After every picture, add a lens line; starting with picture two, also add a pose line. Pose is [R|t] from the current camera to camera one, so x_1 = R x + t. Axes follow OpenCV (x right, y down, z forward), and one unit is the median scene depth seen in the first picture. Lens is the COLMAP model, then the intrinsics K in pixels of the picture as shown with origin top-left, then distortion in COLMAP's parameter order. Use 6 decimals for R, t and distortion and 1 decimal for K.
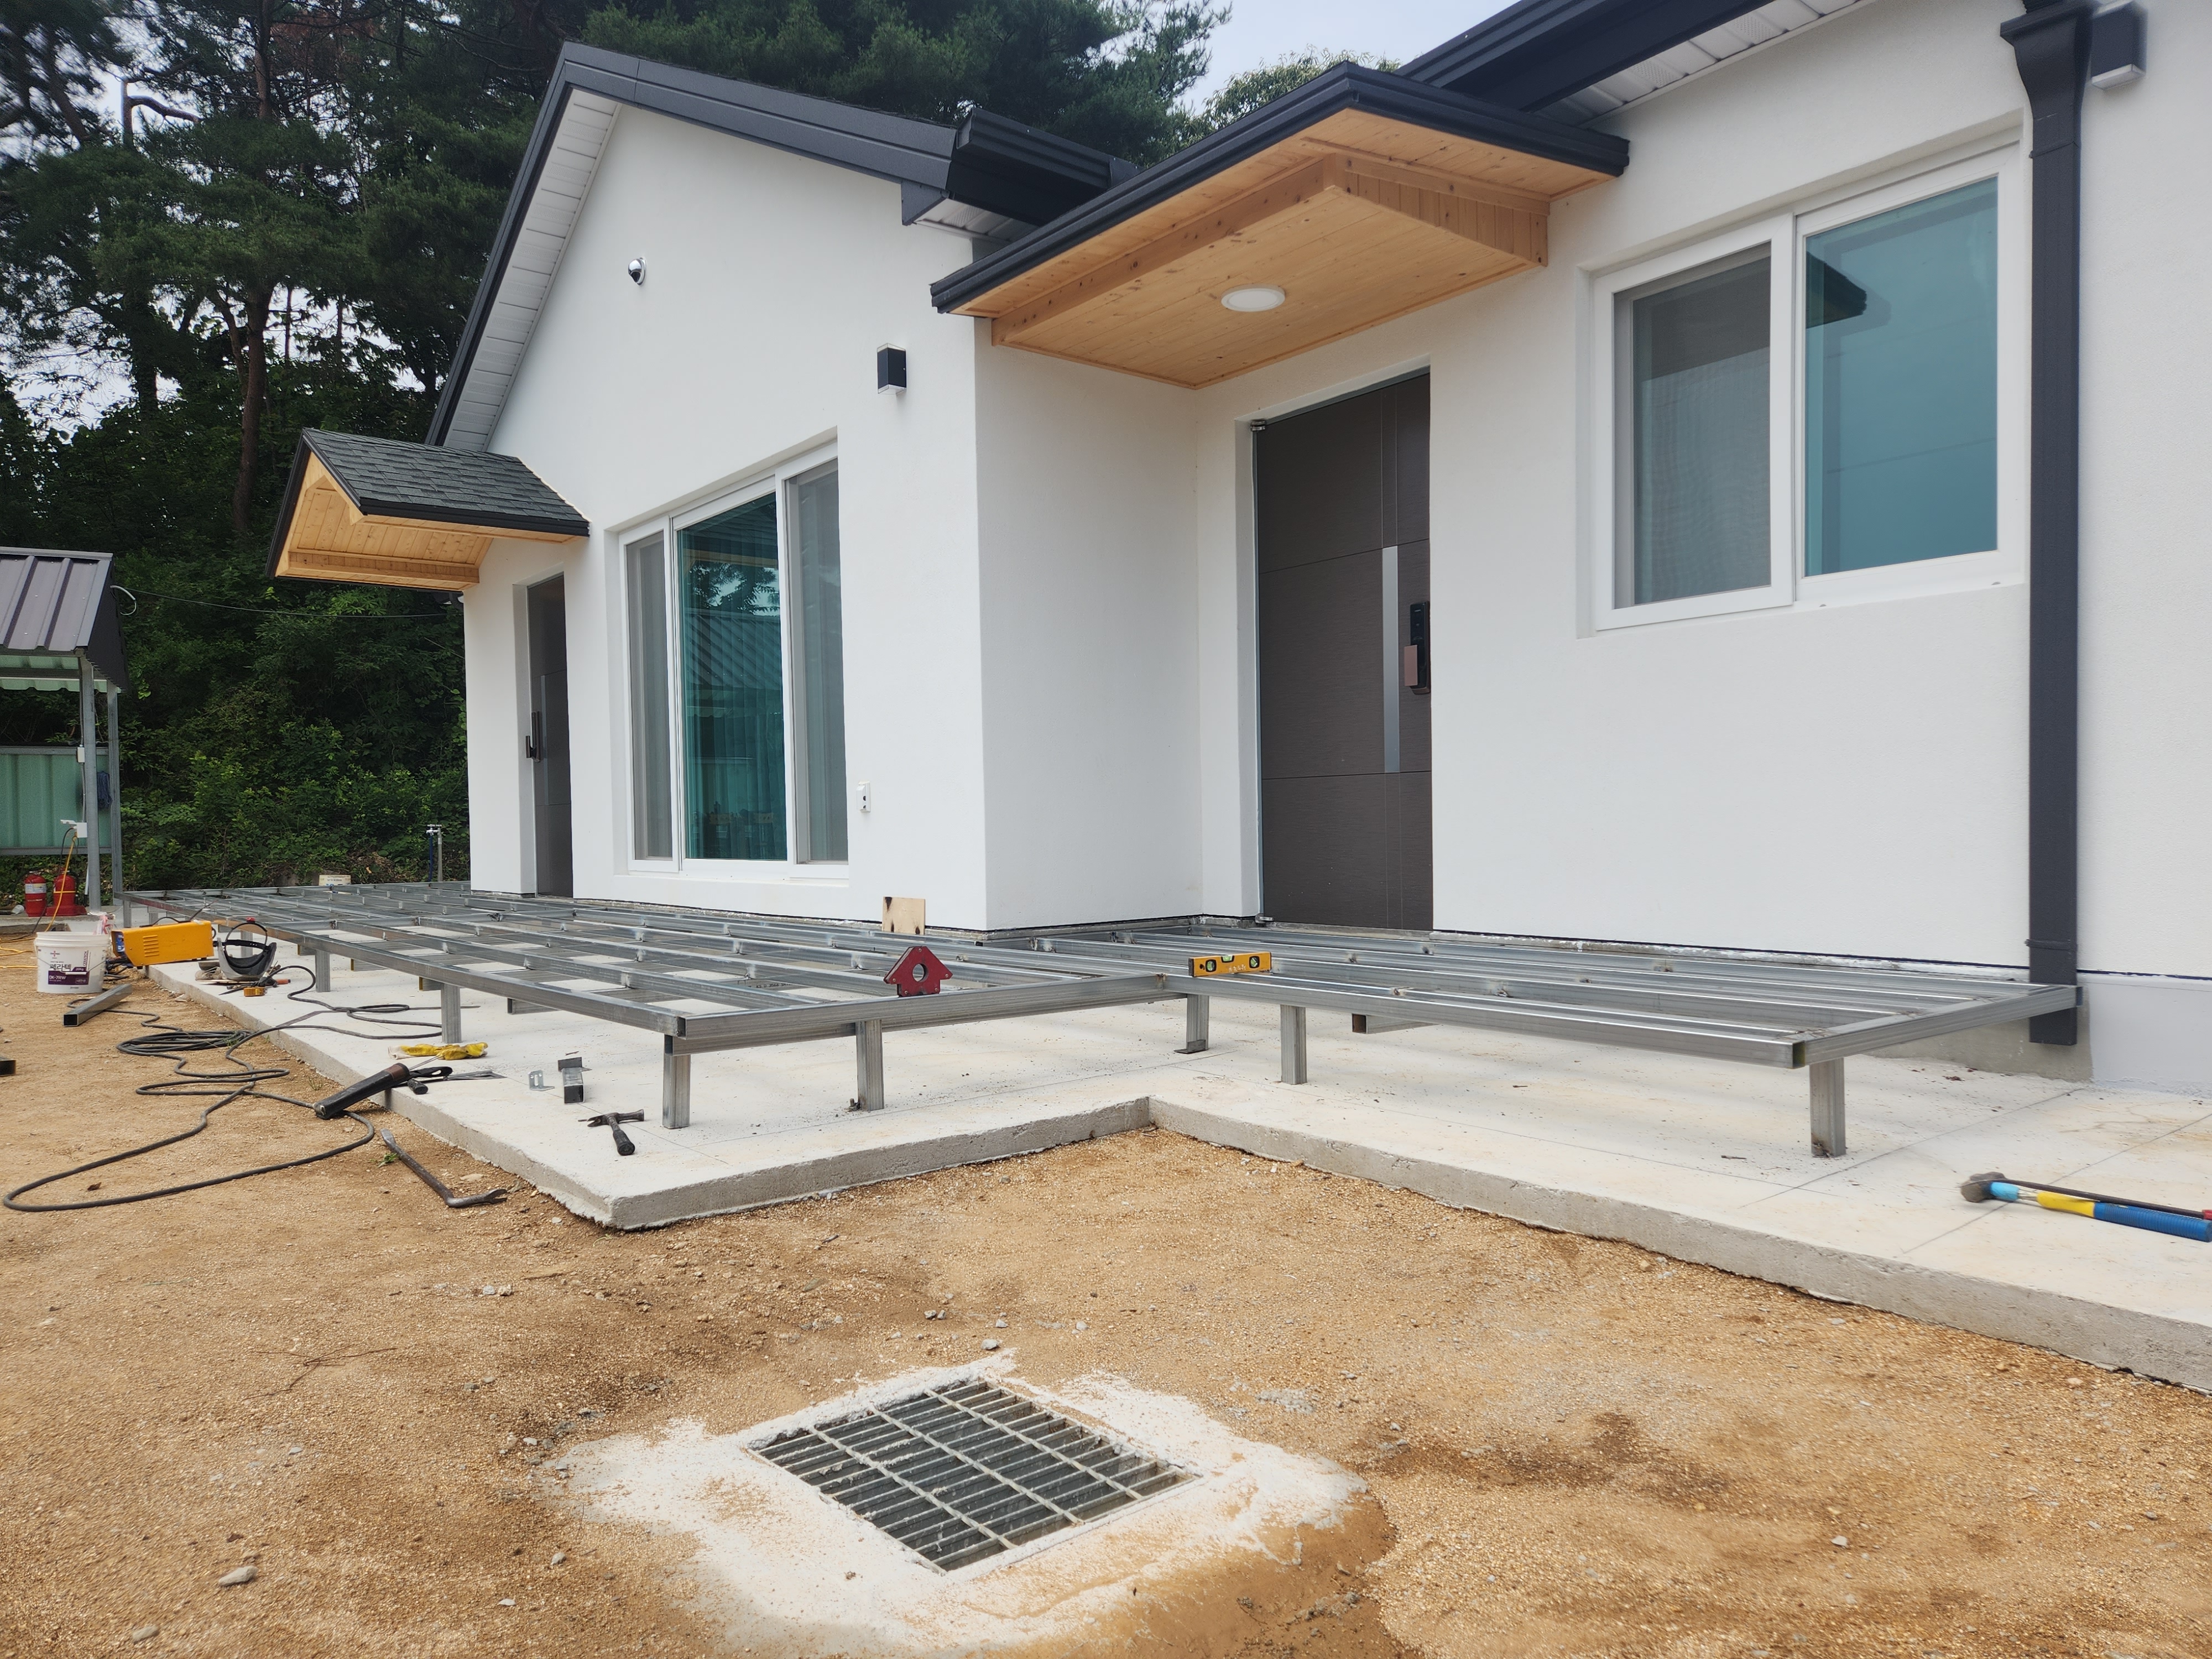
lens RADIAL K [[1466.5, 0, 1109.6], [0, 1466.5, 854.2], [0, 0, 1]] dist [0.082538, -0.065637]
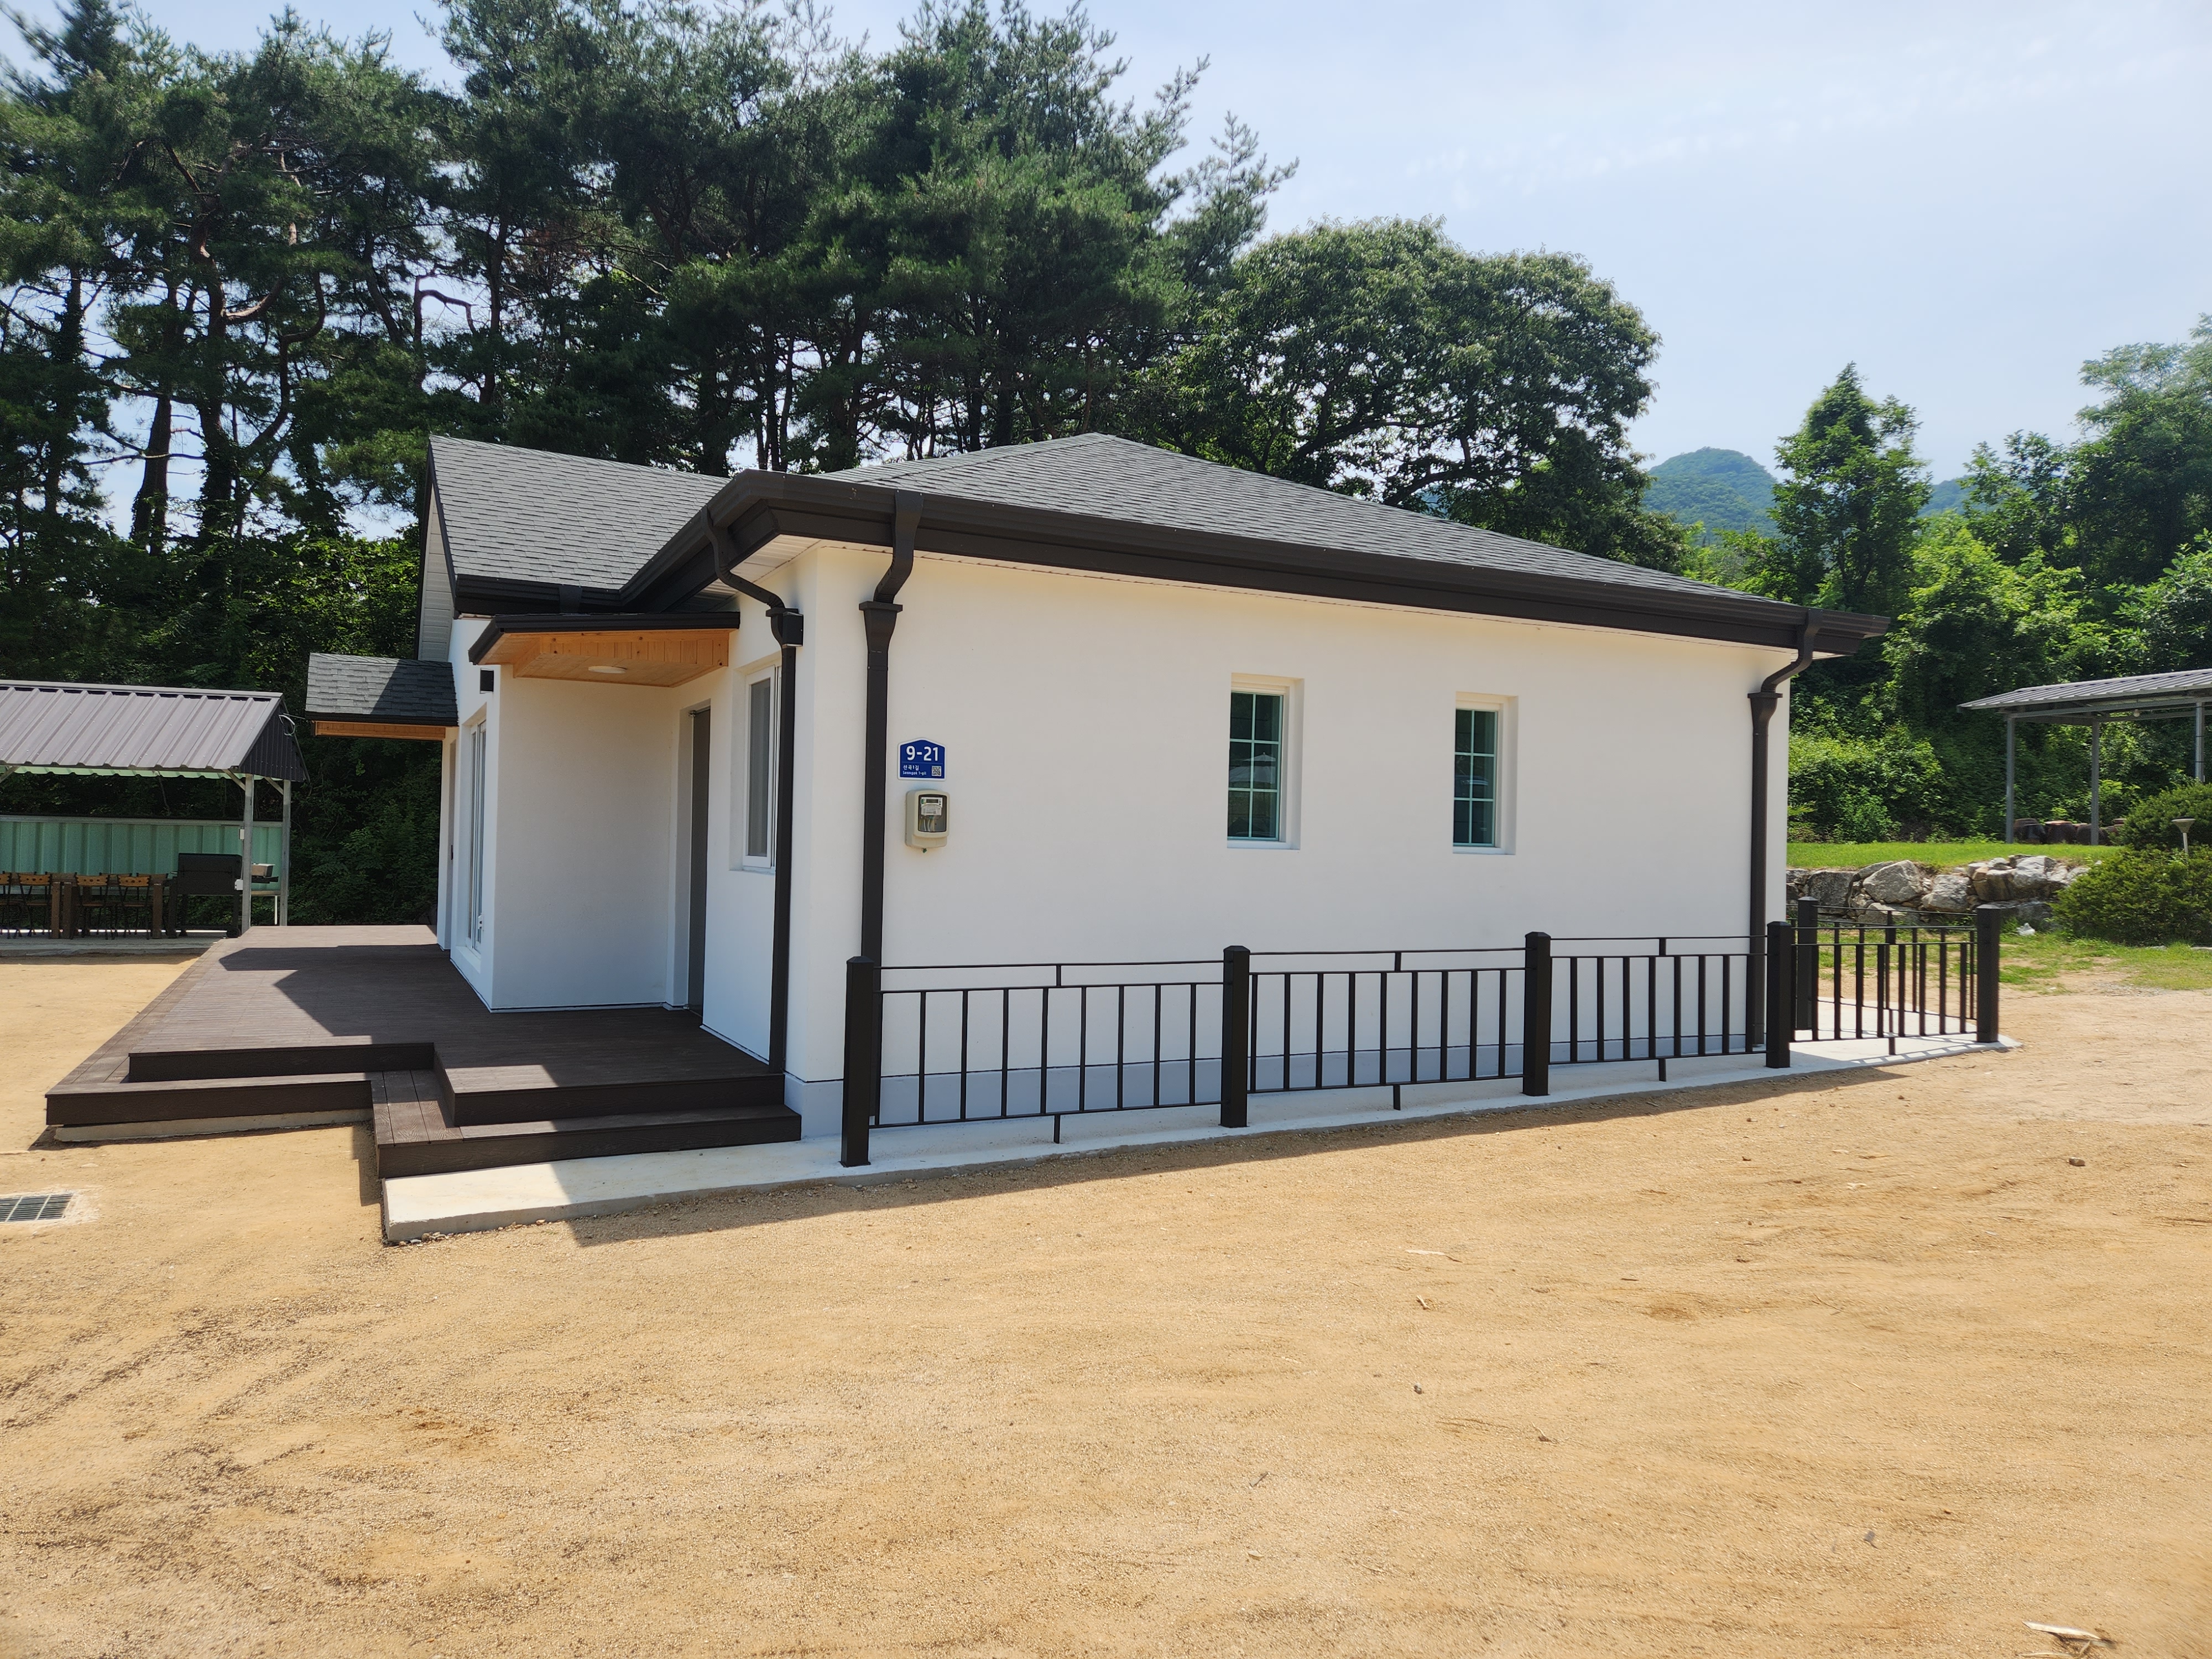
lens RADIAL K [[1478.9, 0, 1107.1], [0, 1478.9, 827.0], [0, 0, 1]] dist [0.069337, -0.053886]
pose [[0.977628, 0.032727, -0.207781, 0.796894], [-0.039130, 0.998875, -0.026782, -0.118198], [0.206670, 0.034314, 0.977809, -0.482044]]
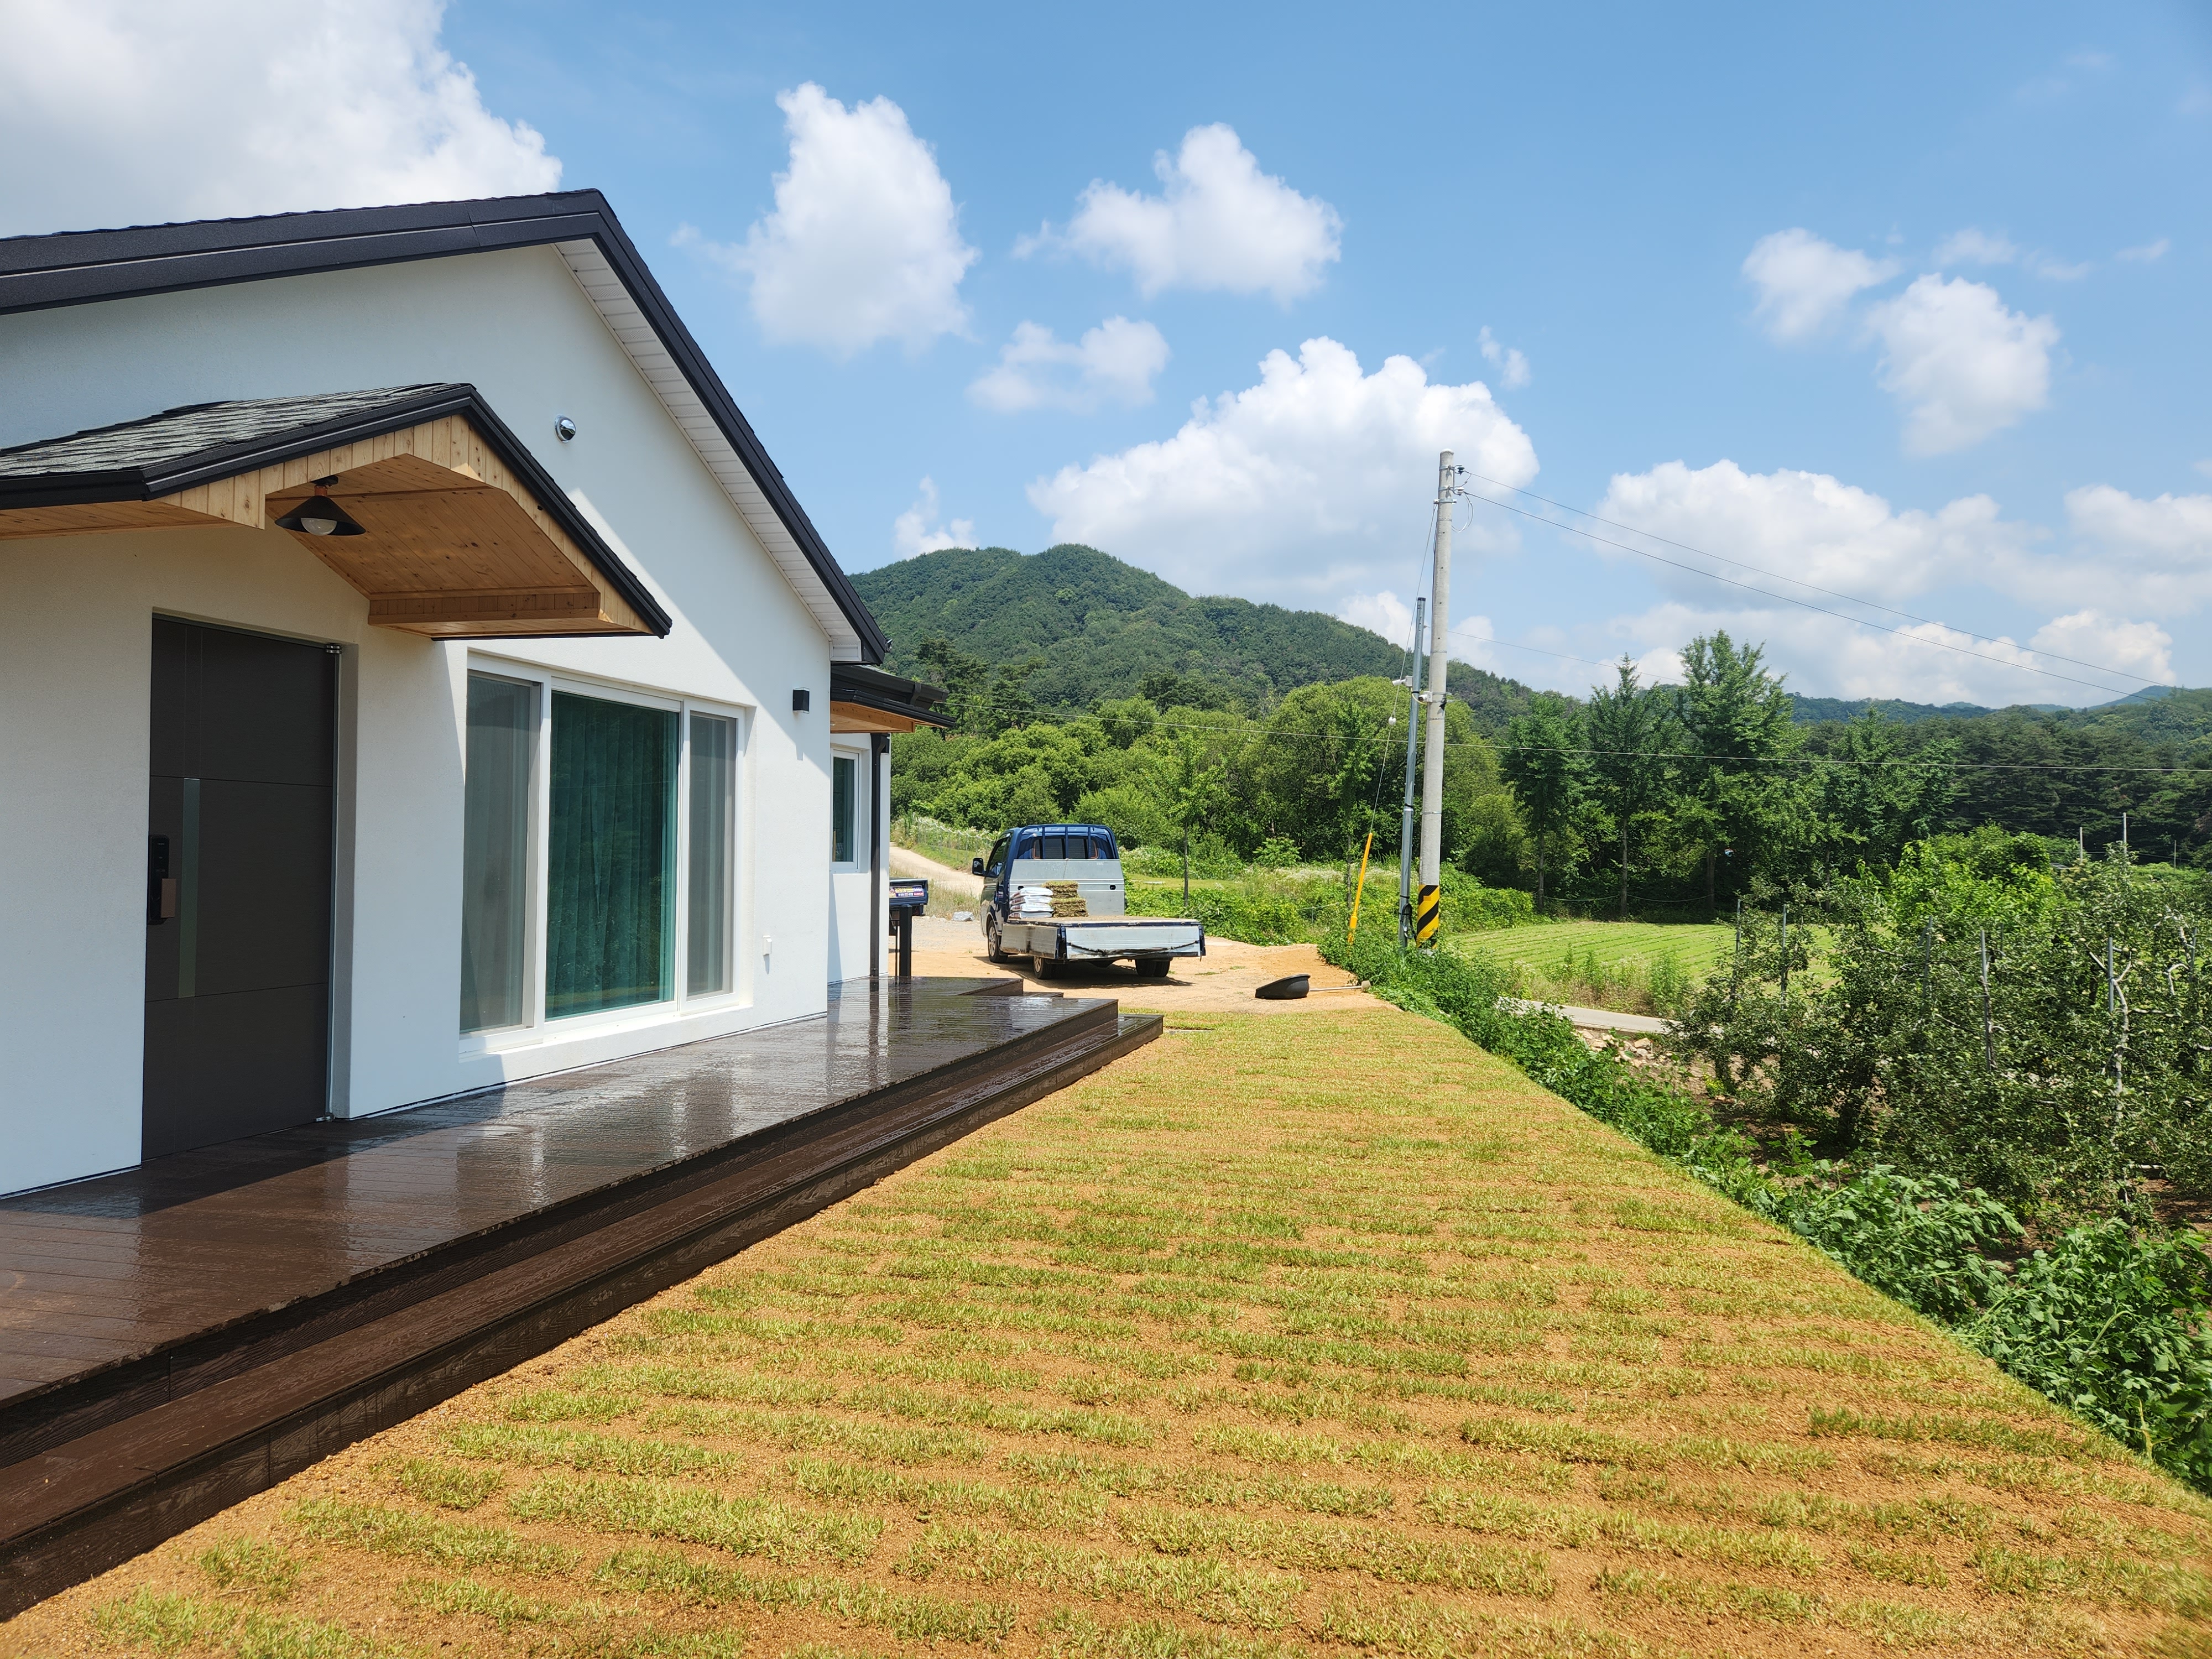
lens RADIAL K [[1461.7, 0, 1106.0], [0, 1461.7, 829.5], [0, 0, 1]] dist [0.033672, -0.050559]
pose [[-0.589634, 0.030964, 0.807077, -1.461601], [0.022324, 0.999508, -0.022038, -0.105651], [-0.807362, 0.005023, -0.590035, 1.439710]]
